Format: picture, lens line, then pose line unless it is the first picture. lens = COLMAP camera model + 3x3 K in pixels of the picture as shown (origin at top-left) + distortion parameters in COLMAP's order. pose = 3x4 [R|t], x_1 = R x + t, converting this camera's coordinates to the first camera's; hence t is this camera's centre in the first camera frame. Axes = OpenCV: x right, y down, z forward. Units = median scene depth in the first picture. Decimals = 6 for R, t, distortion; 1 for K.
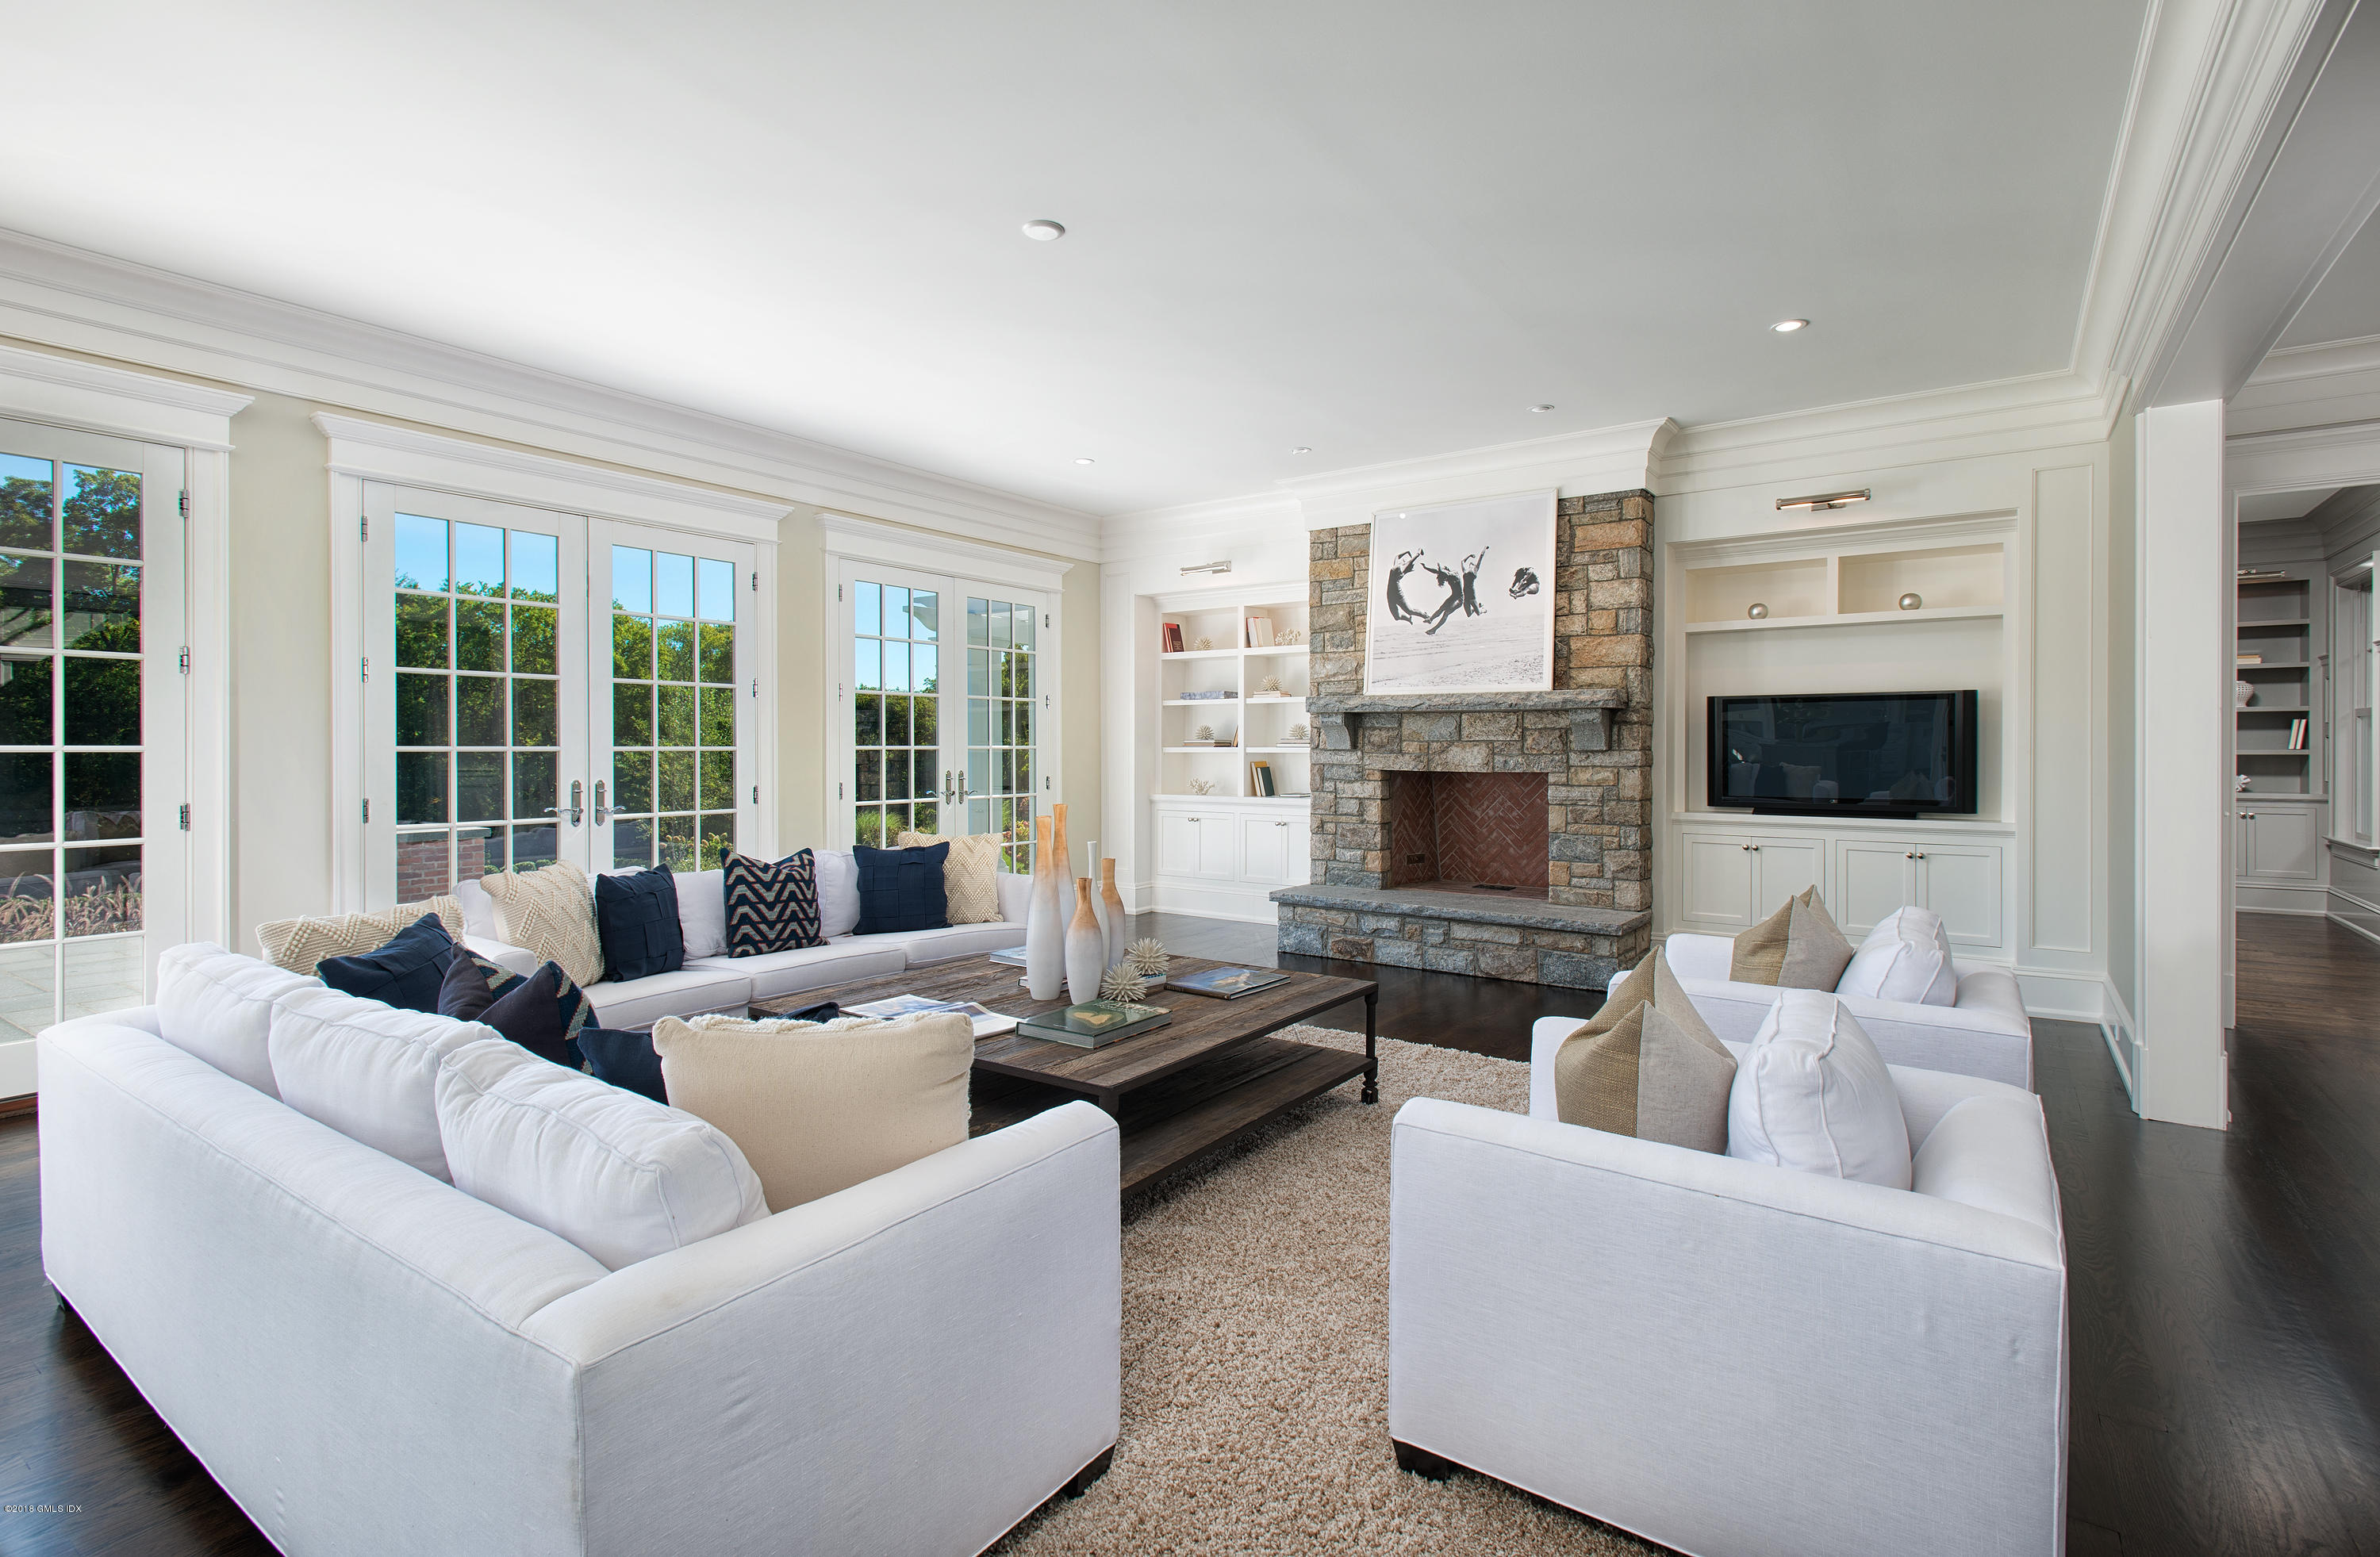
lens RADIAL K [[1119.9, 0, 1187.0], [0, 1119.9, 750.5], [0, 0, 1]] dist [0.002204, 0.000464]
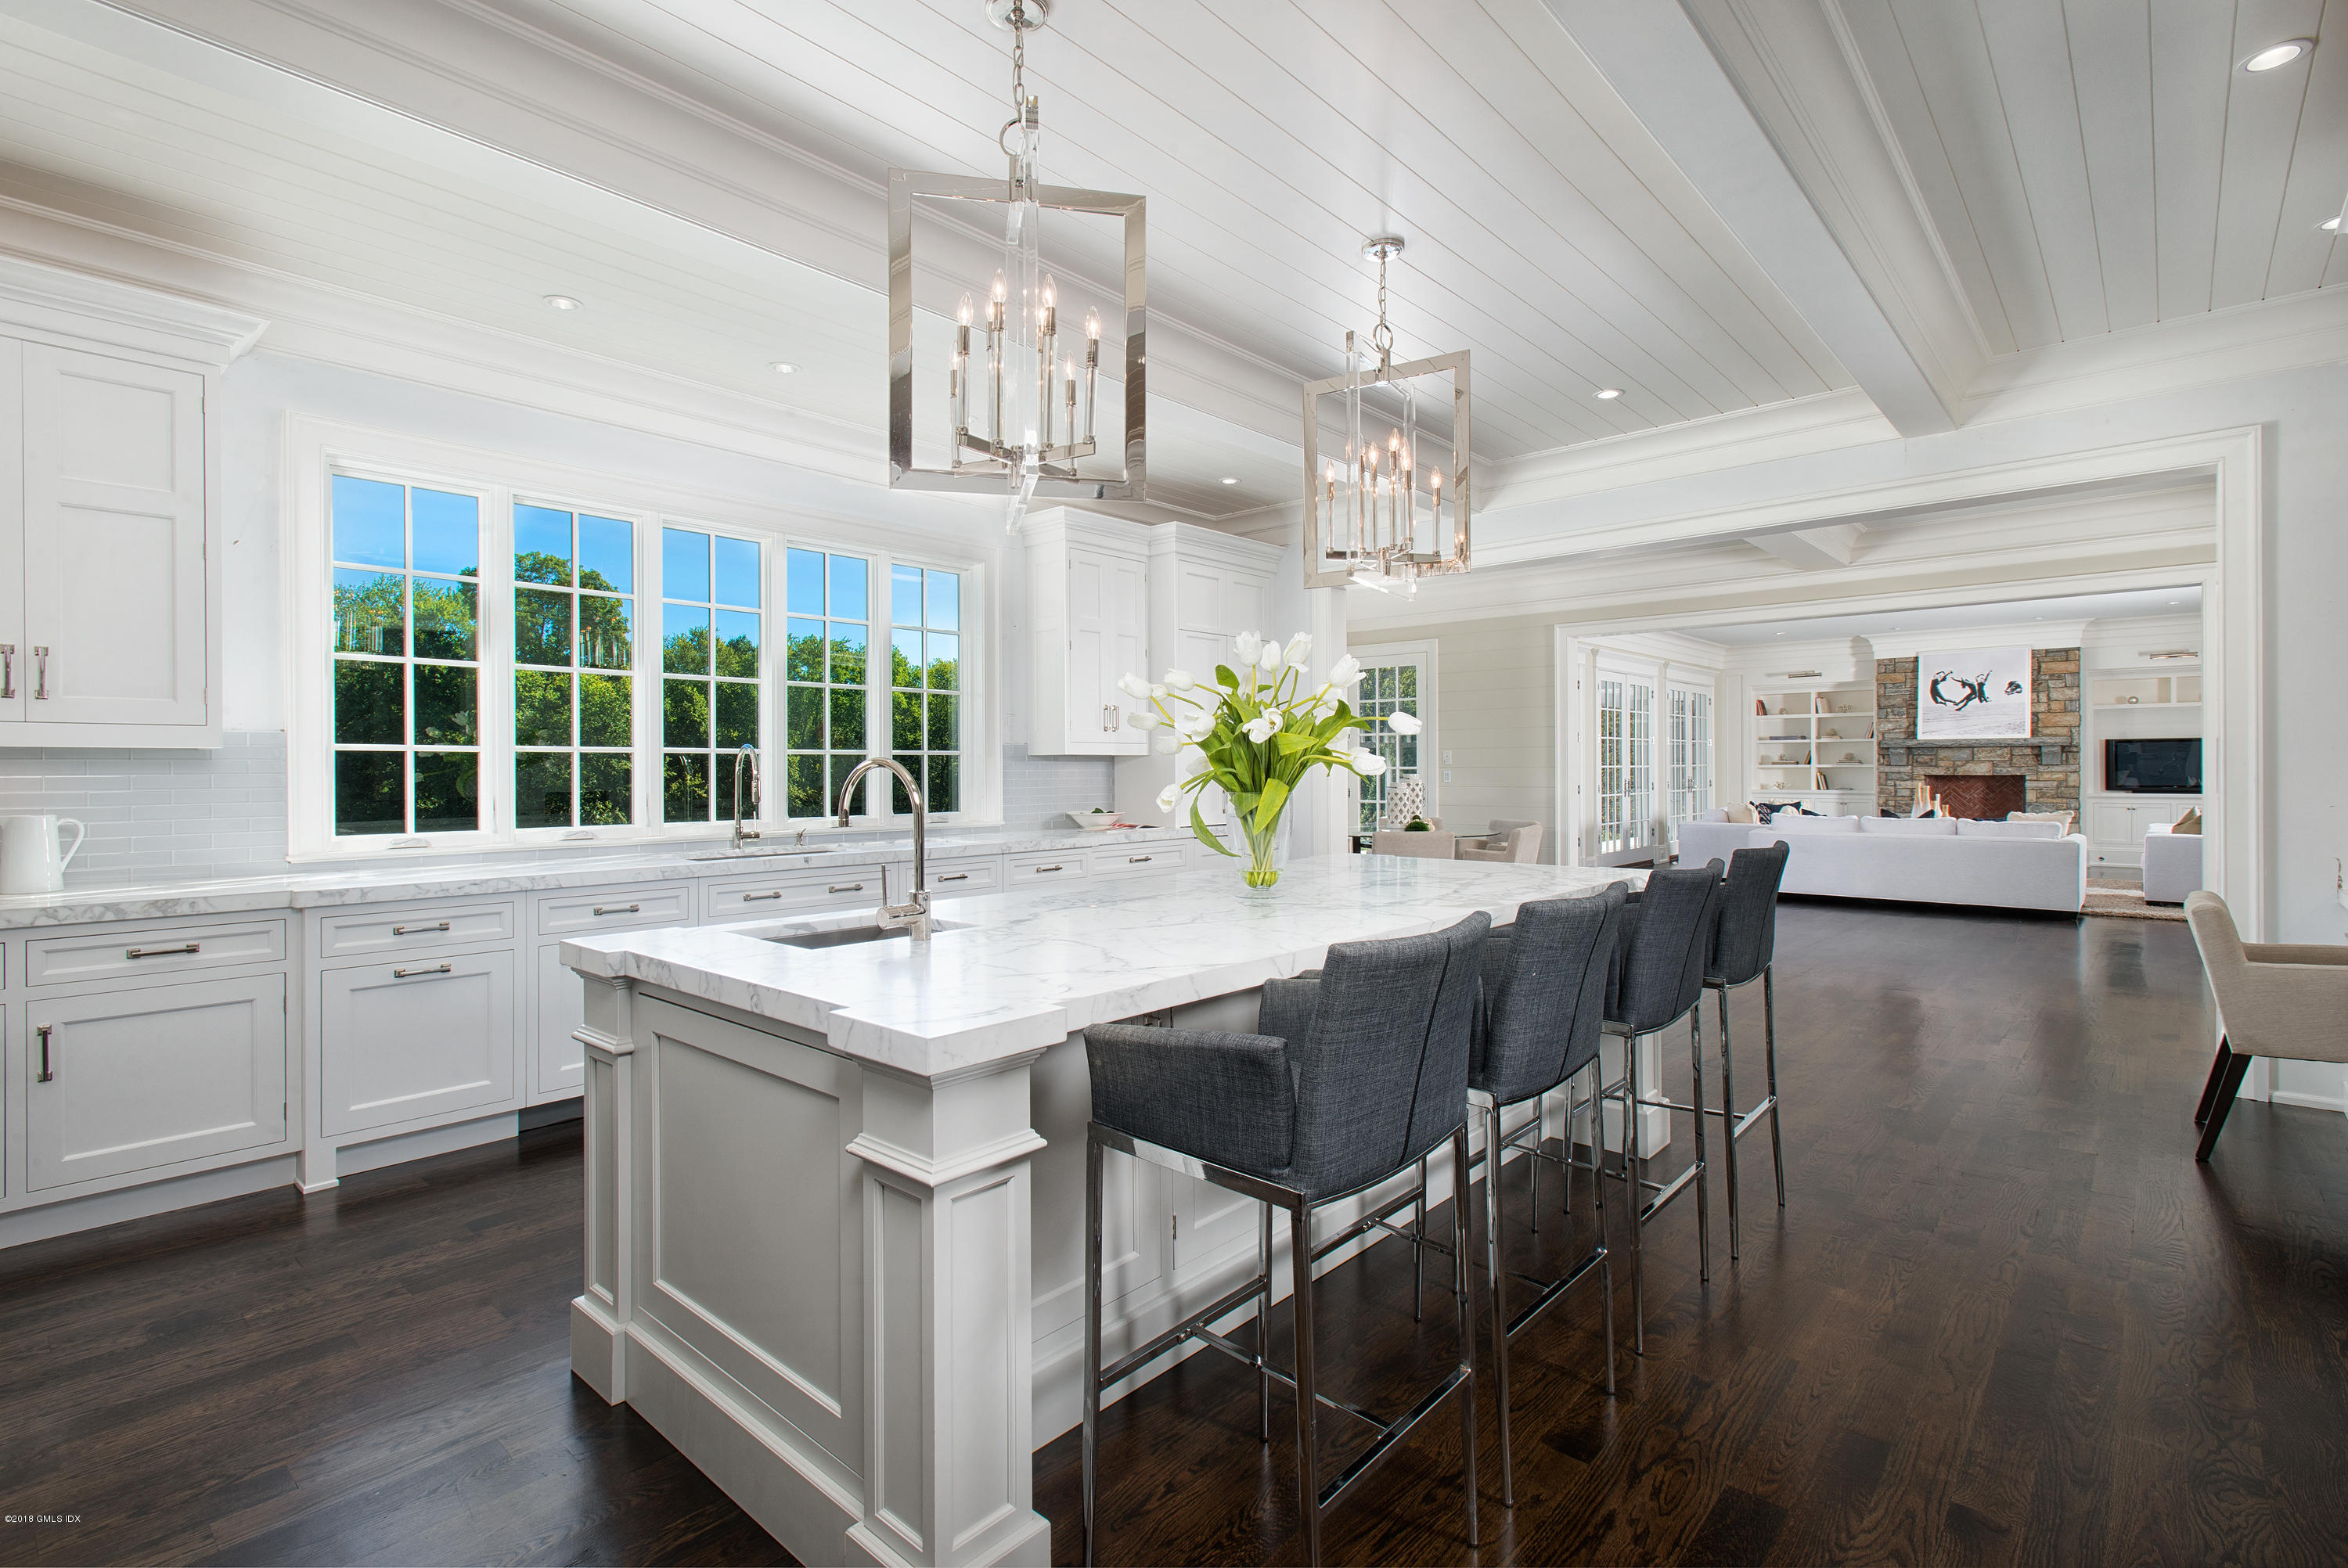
lens RADIAL K [[1090.3, 0, 1167.5], [0, 1090.3, 776.3], [0, 0, 1]] dist [0.003772, 0.000751]
pose [[0.992332, -0.002499, -0.123578, -1.031795], [0.002705, 0.999995, 0.001494, 0.014146], [0.123574, -0.001817, 0.992334, -1.268101]]
